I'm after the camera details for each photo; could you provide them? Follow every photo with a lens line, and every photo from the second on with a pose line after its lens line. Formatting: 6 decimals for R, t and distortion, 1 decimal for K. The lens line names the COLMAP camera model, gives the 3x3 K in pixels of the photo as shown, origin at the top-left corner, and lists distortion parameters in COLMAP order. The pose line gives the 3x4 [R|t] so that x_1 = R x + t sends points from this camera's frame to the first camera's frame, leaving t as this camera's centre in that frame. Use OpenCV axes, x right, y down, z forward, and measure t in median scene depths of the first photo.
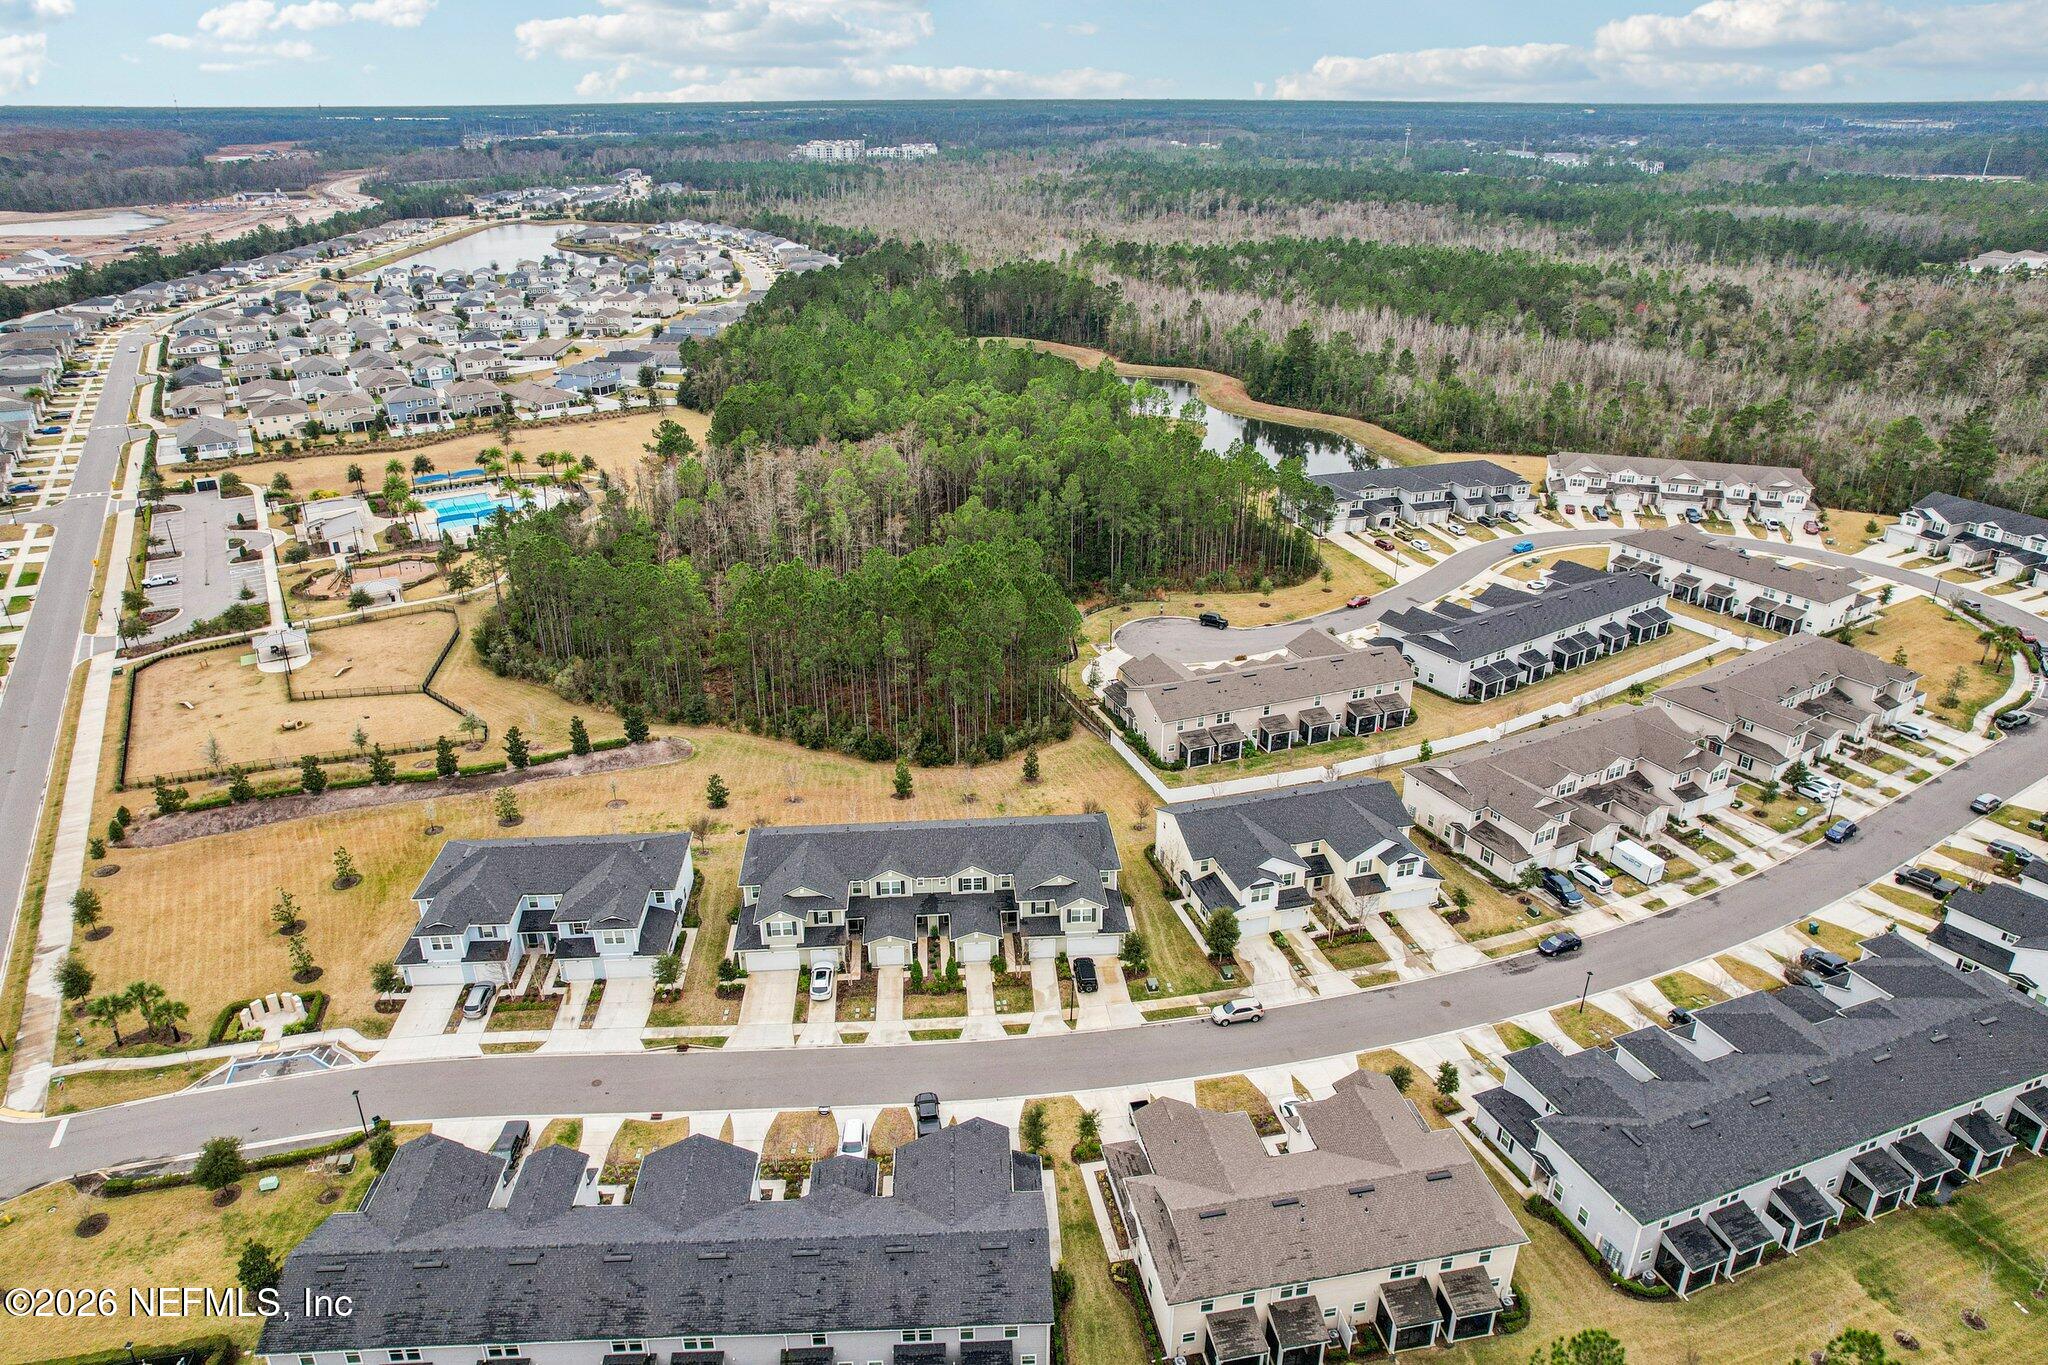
lens RADIAL K [[1322.5, 0, 1024.0], [0, 1322.5, 682.5], [0, 0, 1]] dist [-0.071437, 0.062594]
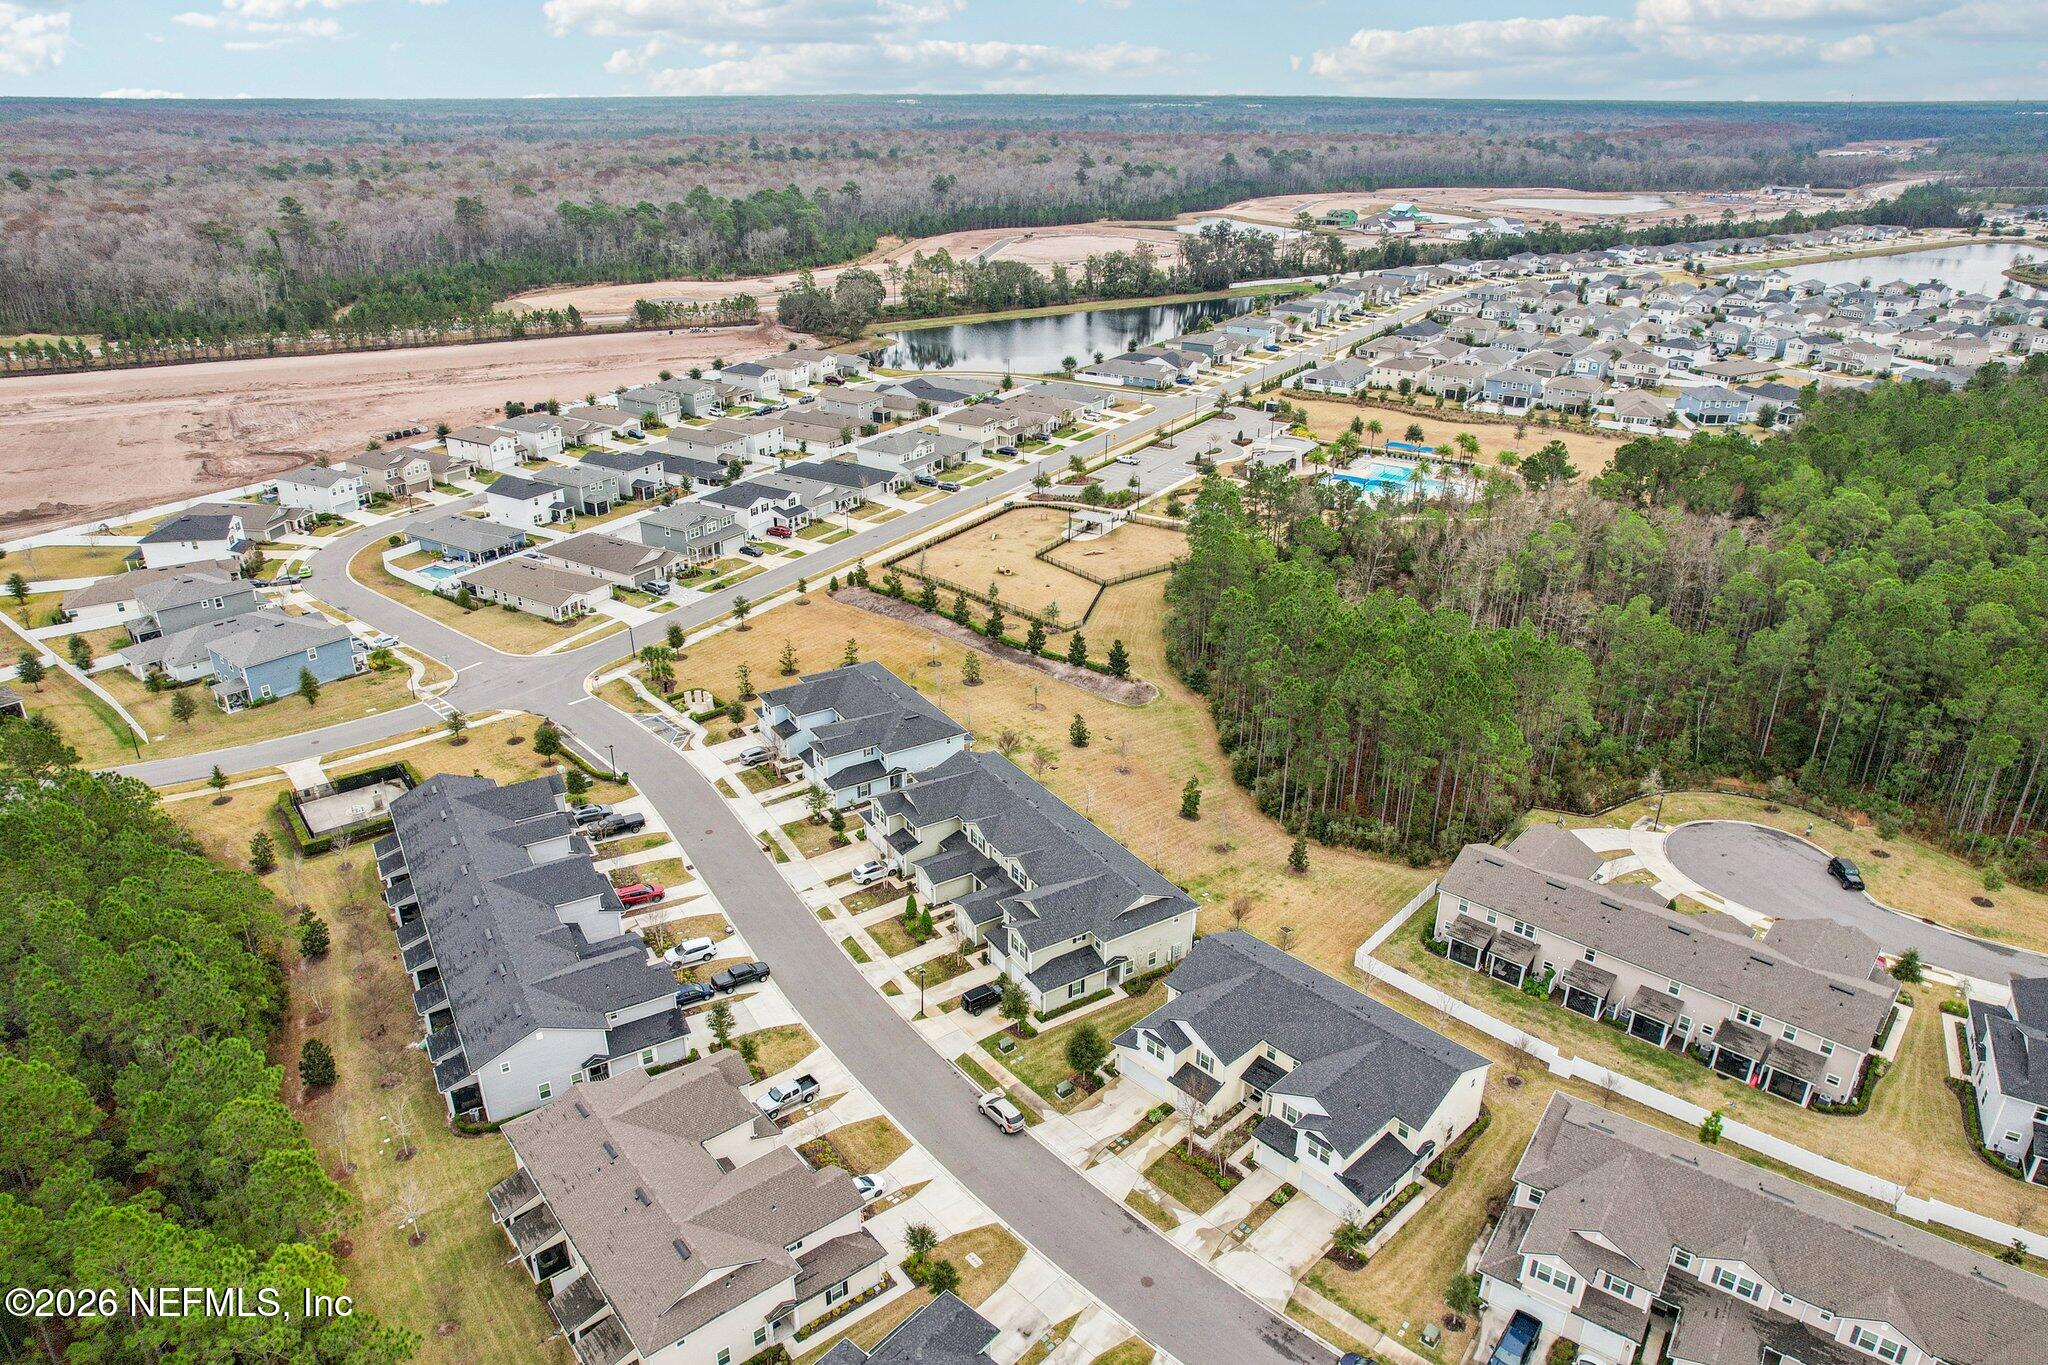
lens RADIAL K [[1344.1, 0, 1024.0], [0, 1344.1, 682.5], [0, 0, 1]] dist [-0.074173, 0.063356]
pose [[0.464403, 0.367051, -0.805980, 0.545699], [-0.368292, 0.907687, 0.201161, -0.139378], [0.805413, 0.203416, 0.556715, 0.307825]]
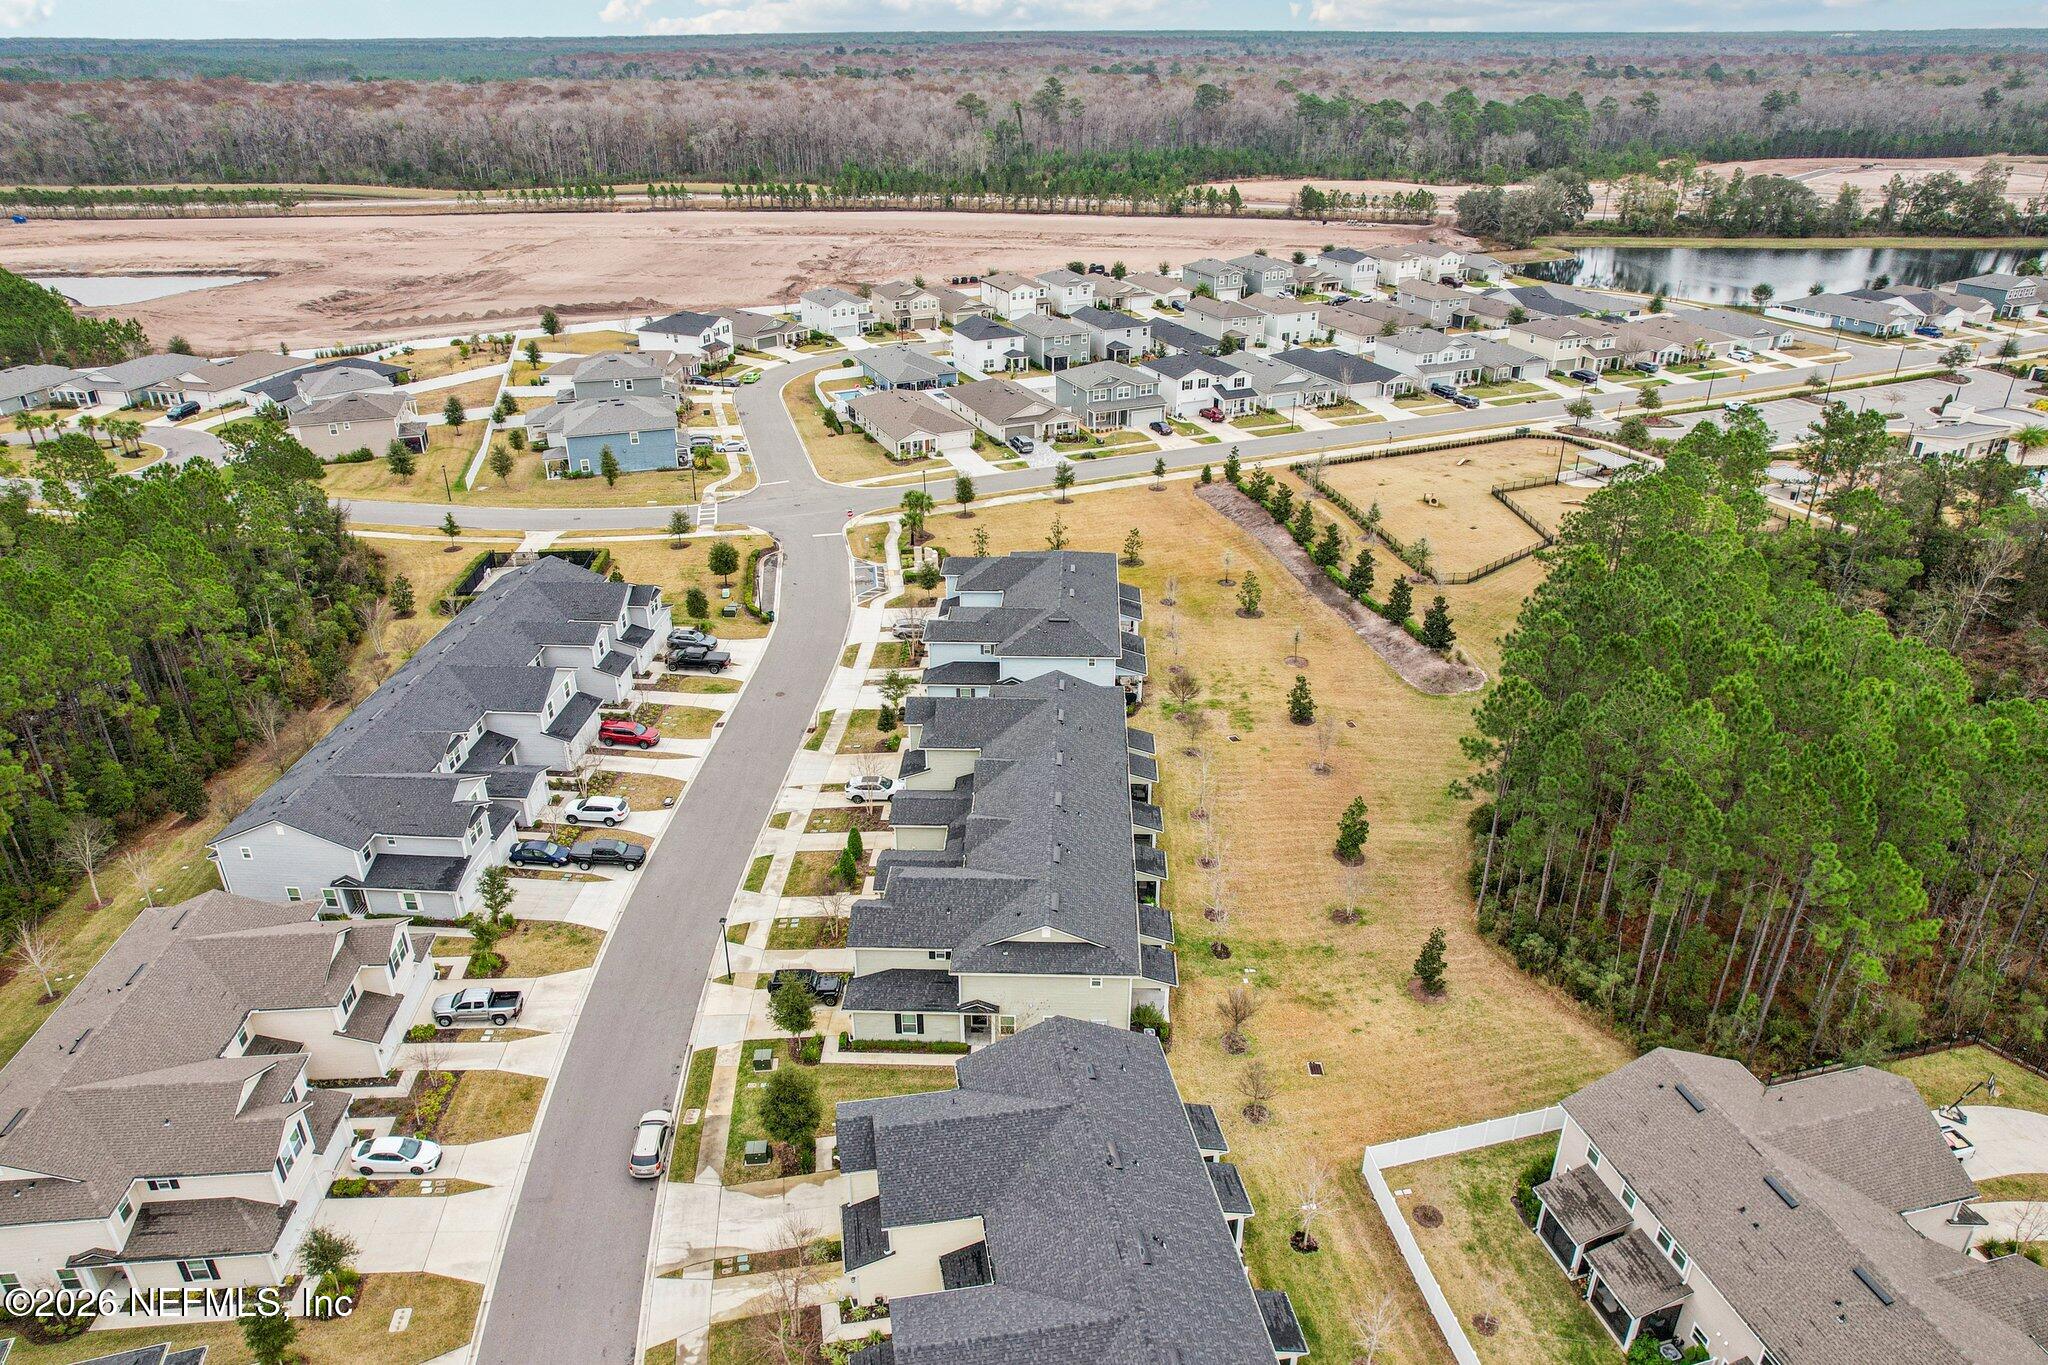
lens RADIAL K [[1344.1, 0, 1024.0], [0, 1344.1, 682.5], [0, 0, 1]] dist [-0.074173, 0.063356]
pose [[-0.115588, 0.445588, -0.887745, 0.409389], [-0.402505, 0.796058, 0.451975, -0.184796], [0.908091, 0.409565, 0.087337, 0.698078]]
